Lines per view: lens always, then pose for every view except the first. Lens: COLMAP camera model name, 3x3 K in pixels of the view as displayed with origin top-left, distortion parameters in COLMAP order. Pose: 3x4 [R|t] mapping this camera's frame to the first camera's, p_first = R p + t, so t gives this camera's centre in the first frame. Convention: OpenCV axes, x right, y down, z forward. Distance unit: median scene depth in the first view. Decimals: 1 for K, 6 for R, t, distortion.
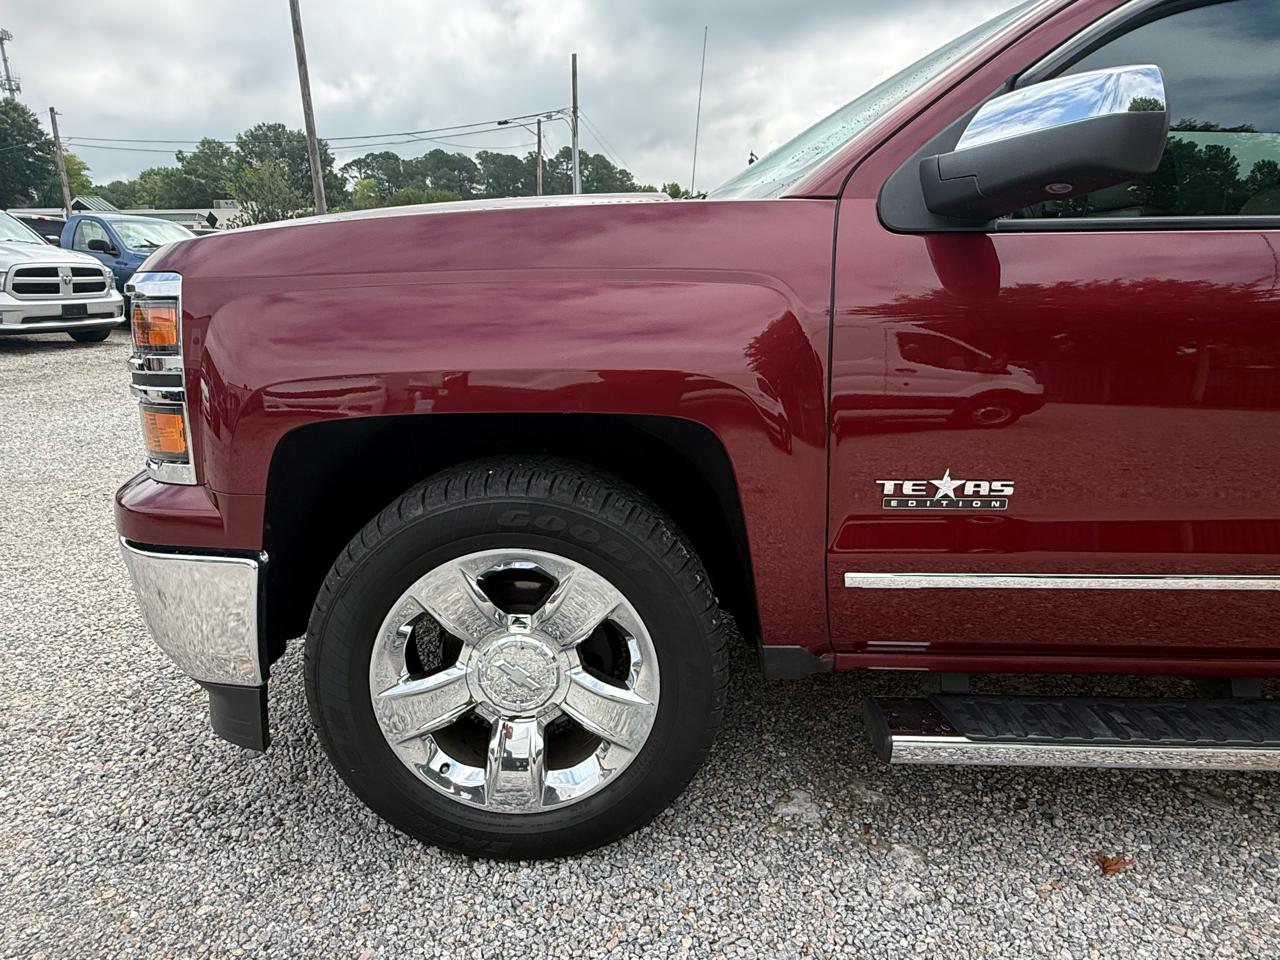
lens RADIAL K [[792.5, 0, 611.8], [0, 792.5, 477.6], [0, 0, 1]] dist [0.003102, -0.000169]
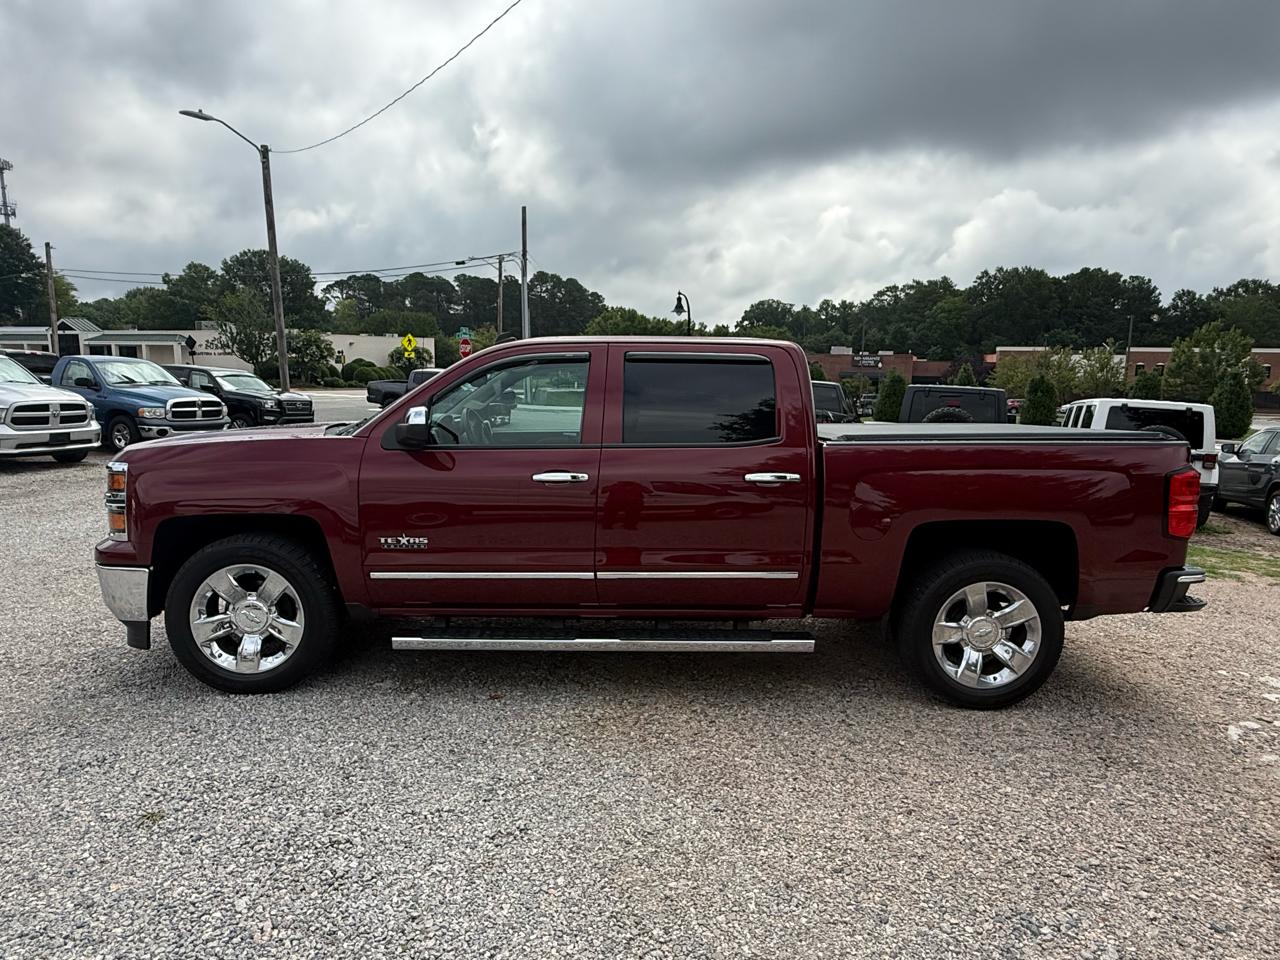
lens RADIAL K [[792.5, 0, 611.8], [0, 792.5, 477.6], [0, 0, 1]] dist [0.003102, -0.000169]
pose [[0.999511, 0.000332, 0.031263, 0.128578], [0.004004, 0.990352, -0.138514, 0.022019], [-0.031007, 0.138571, 0.989867, -0.216539]]
